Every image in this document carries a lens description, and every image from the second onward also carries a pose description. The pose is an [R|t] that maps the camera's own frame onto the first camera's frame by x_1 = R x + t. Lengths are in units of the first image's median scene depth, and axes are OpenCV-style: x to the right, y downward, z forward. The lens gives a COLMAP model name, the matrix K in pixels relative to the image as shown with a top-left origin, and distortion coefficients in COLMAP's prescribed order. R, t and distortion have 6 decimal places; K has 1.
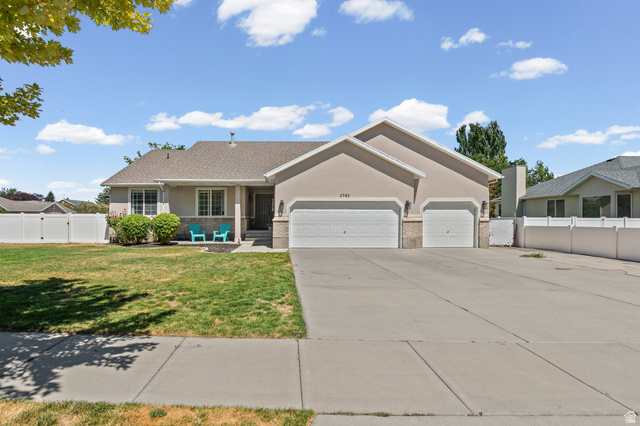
lens RADIAL K [[291.6, 0, 320.0], [0, 291.6, 213.0], [0, 0, 1]] dist [0.015974, -0.000151]
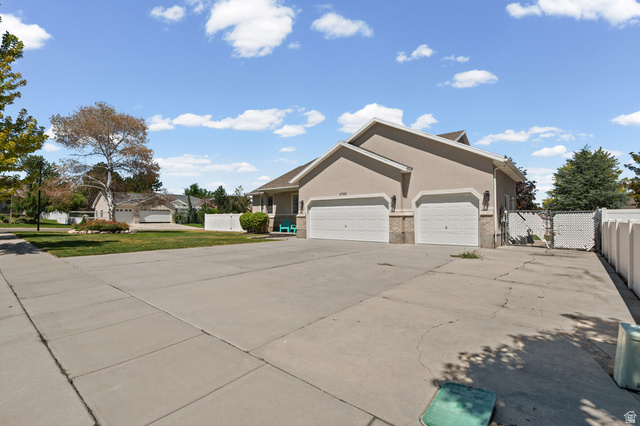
lens RADIAL K [[291.6, 0, 320.0], [0, 291.6, 213.0], [0, 0, 1]] dist [0.015974, -0.000151]
pose [[0.767595, -0.015835, -0.640740, 0.733825], [0.019692, 0.999805, -0.001118, 0.013650], [0.640633, -0.011760, 0.767757, 0.064488]]
